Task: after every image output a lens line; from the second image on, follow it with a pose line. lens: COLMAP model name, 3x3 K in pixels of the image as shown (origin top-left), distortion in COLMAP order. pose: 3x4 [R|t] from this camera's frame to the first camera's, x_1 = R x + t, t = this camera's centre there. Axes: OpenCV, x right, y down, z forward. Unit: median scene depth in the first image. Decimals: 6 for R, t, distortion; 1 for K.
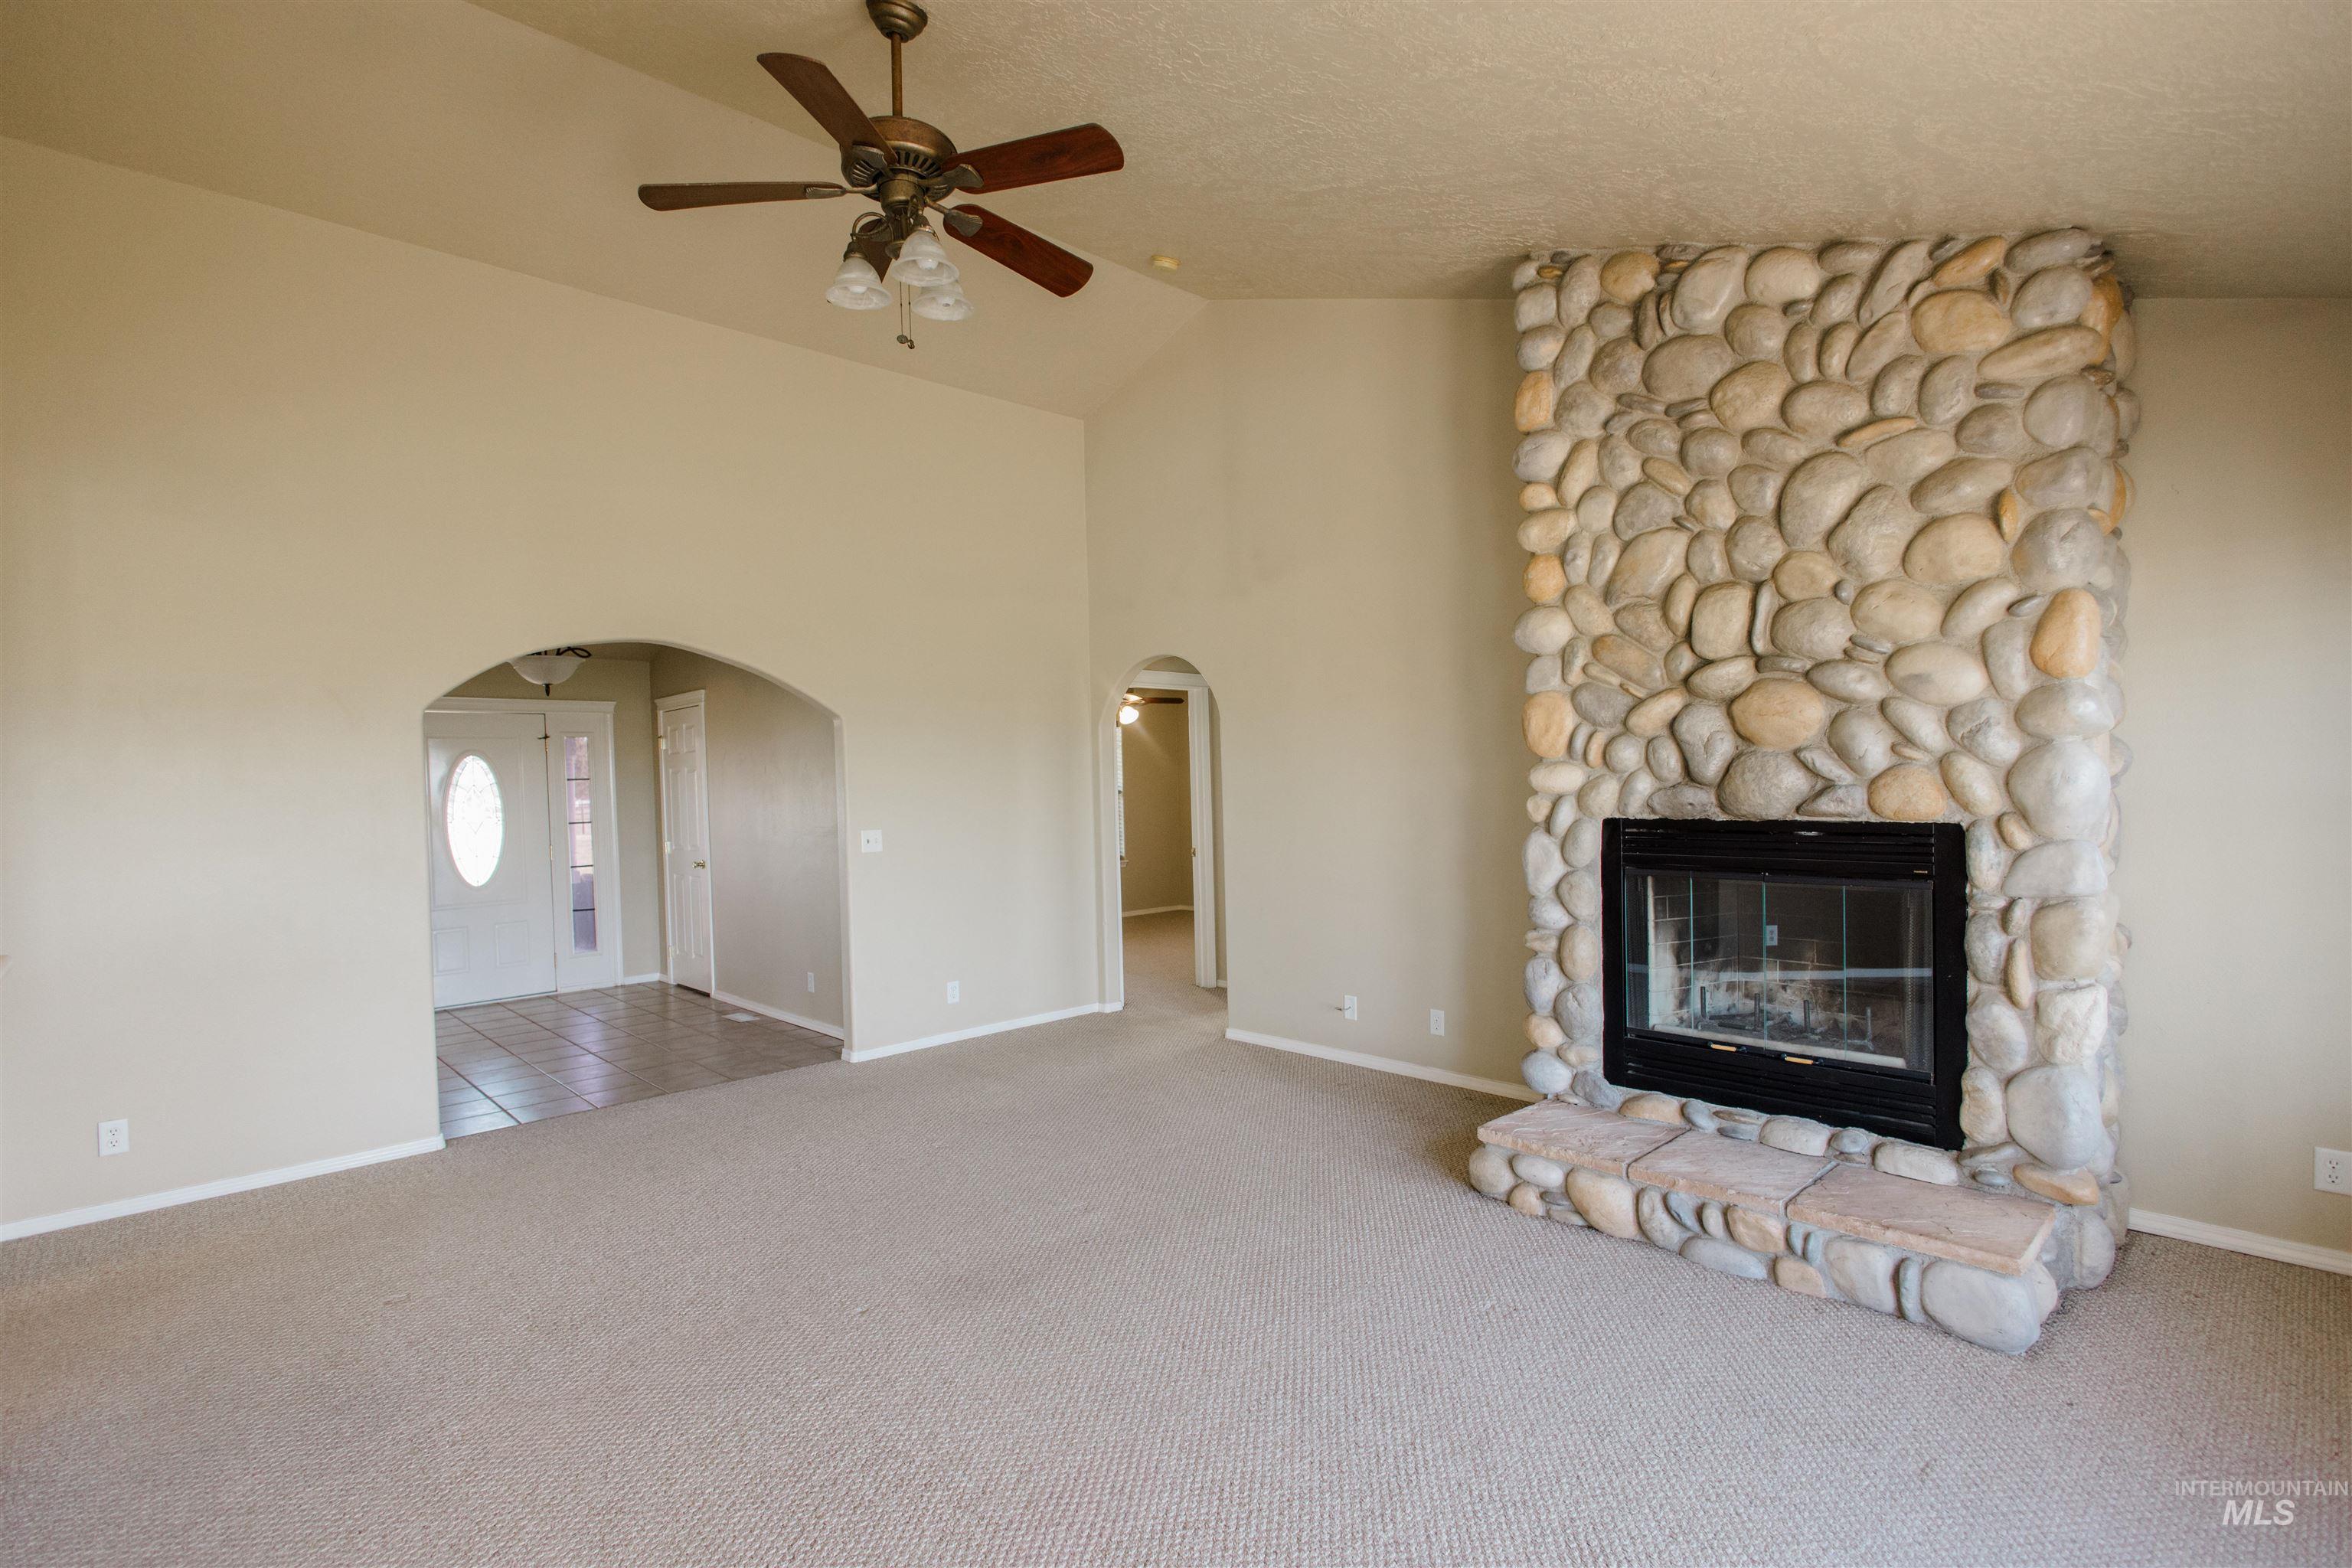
lens RADIAL K [[1118.2, 0, 1187.3], [0, 1118.2, 791.9], [0, 0, 1]] dist [0.026825, -0.009774]
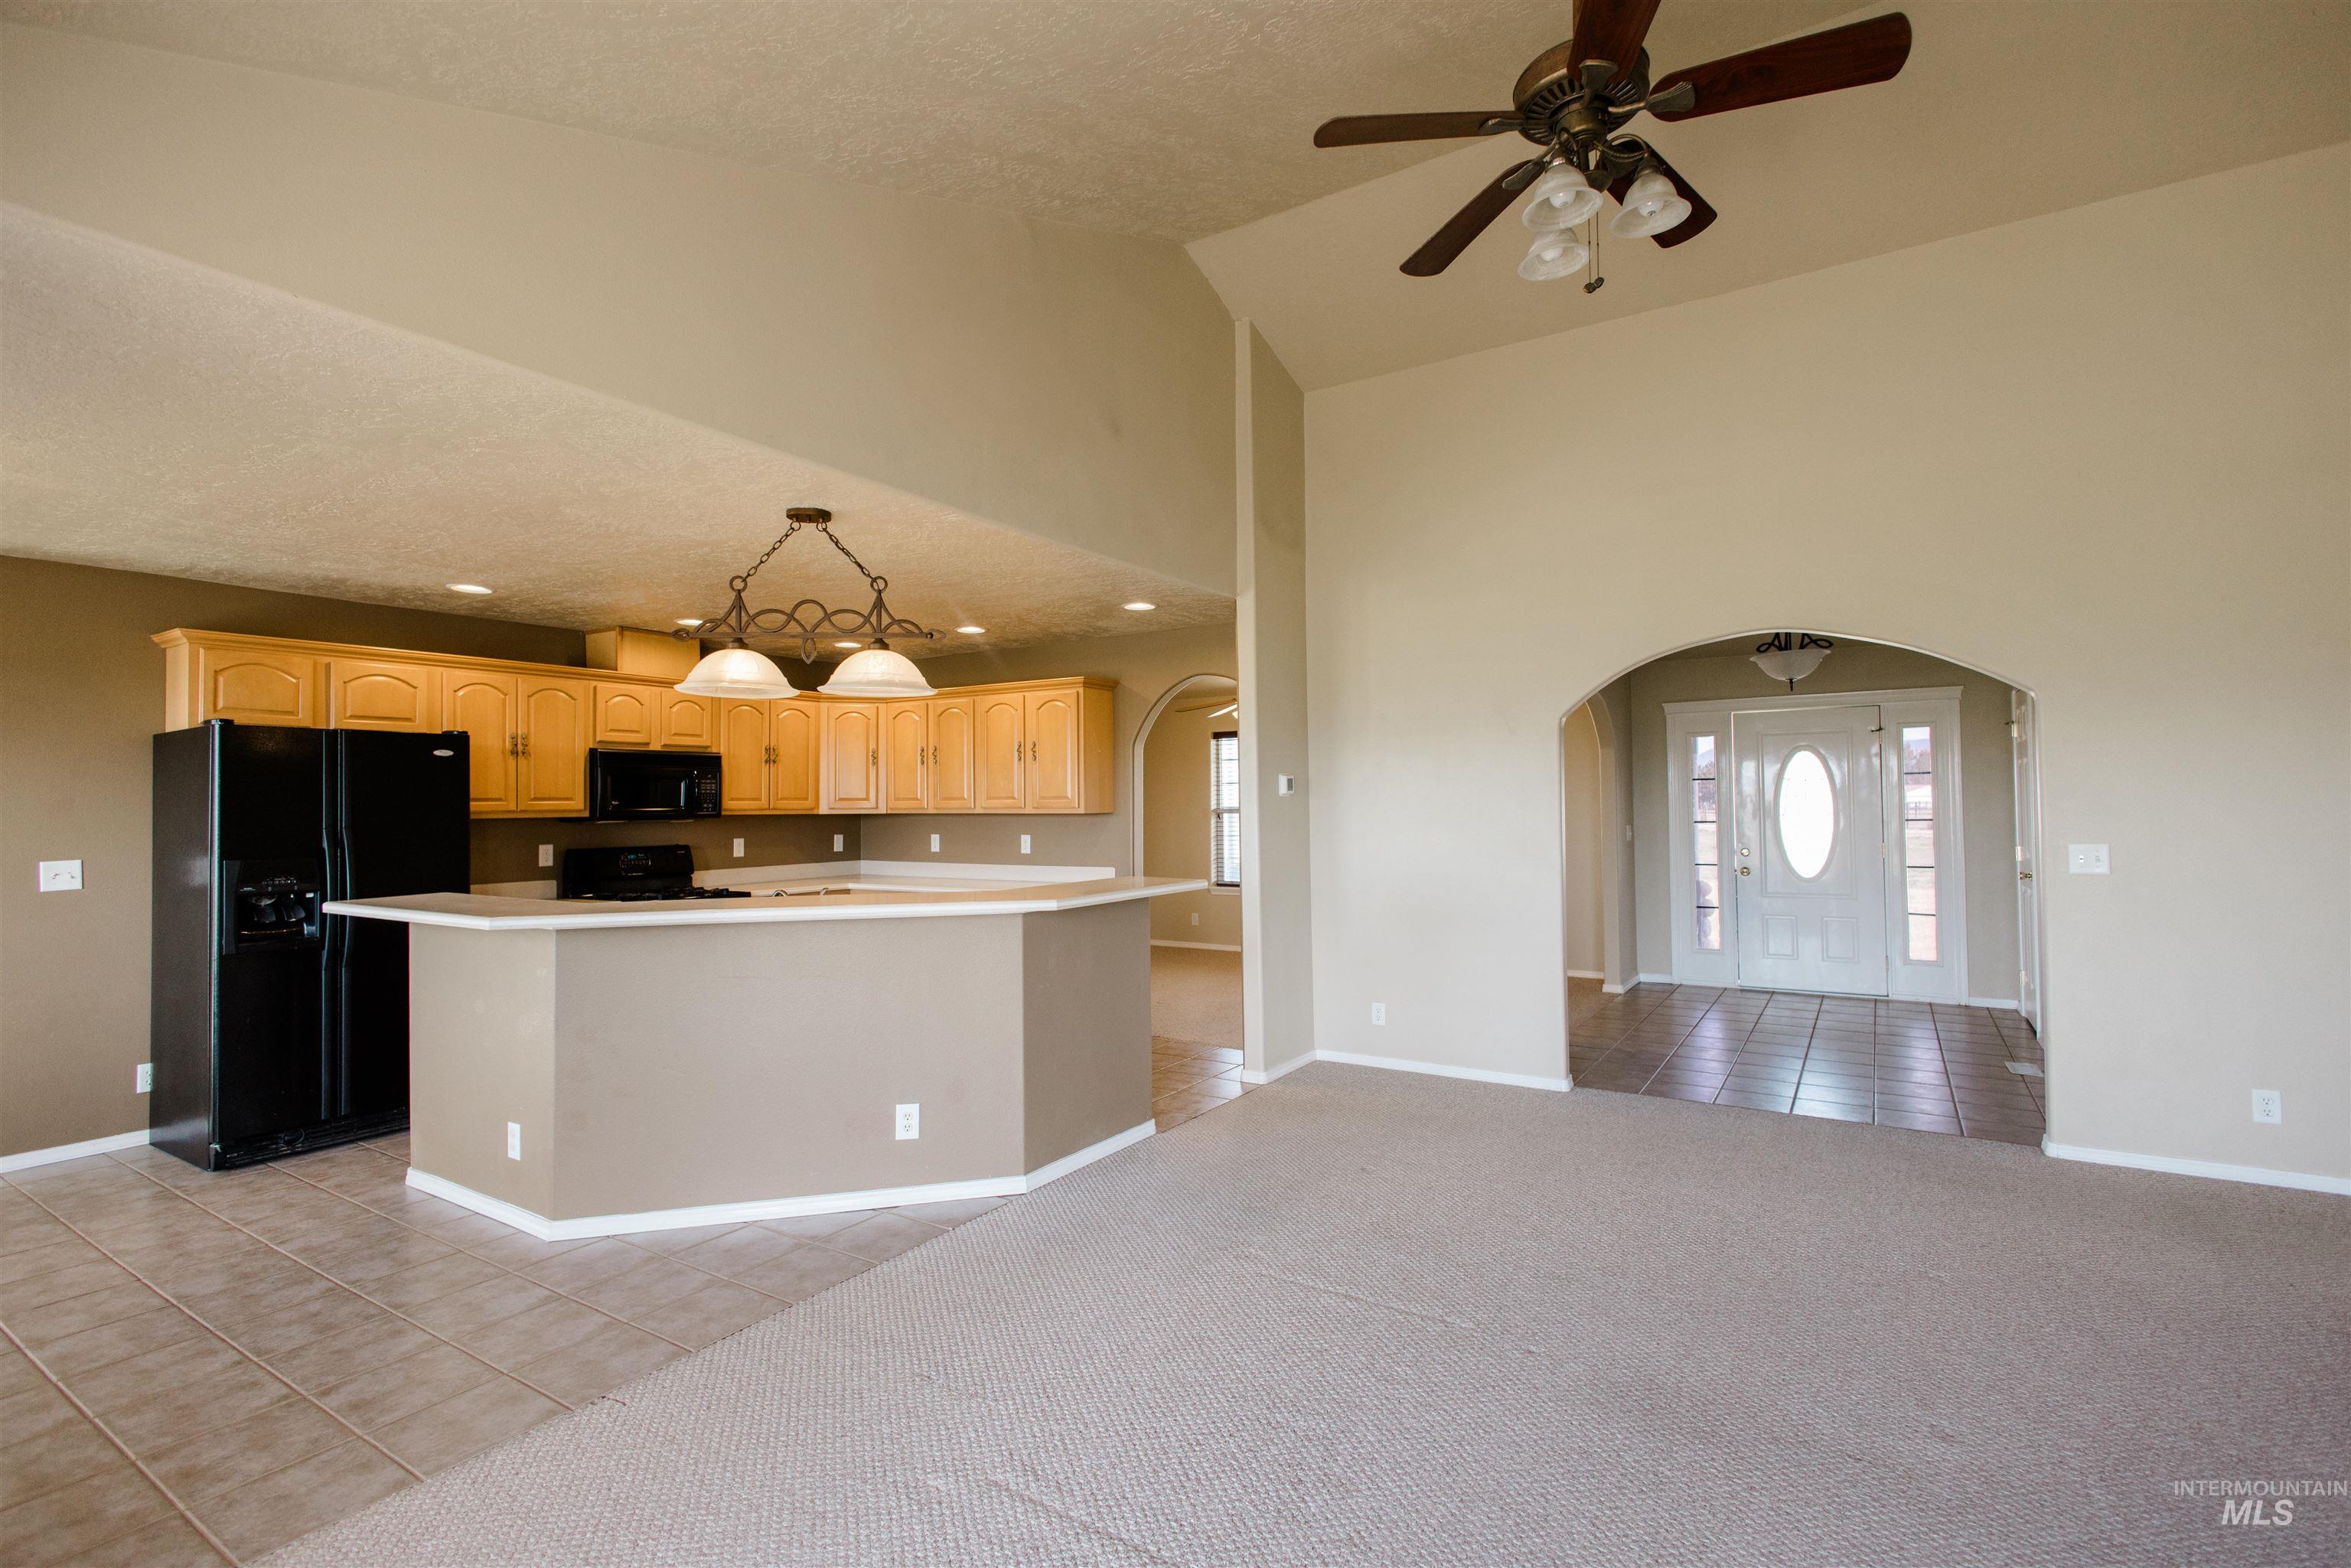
lens RADIAL K [[1109.1, 0, 1175.5], [0, 1109.1, 784.0], [0, 0, 1]] dist [-0.000679, 0.000064]
pose [[0.211553, 0.005933, -0.977349, 0.284898], [-0.000868, 0.999982, 0.005882, -0.008559], [0.977366, -0.000397, 0.211554, 0.266737]]
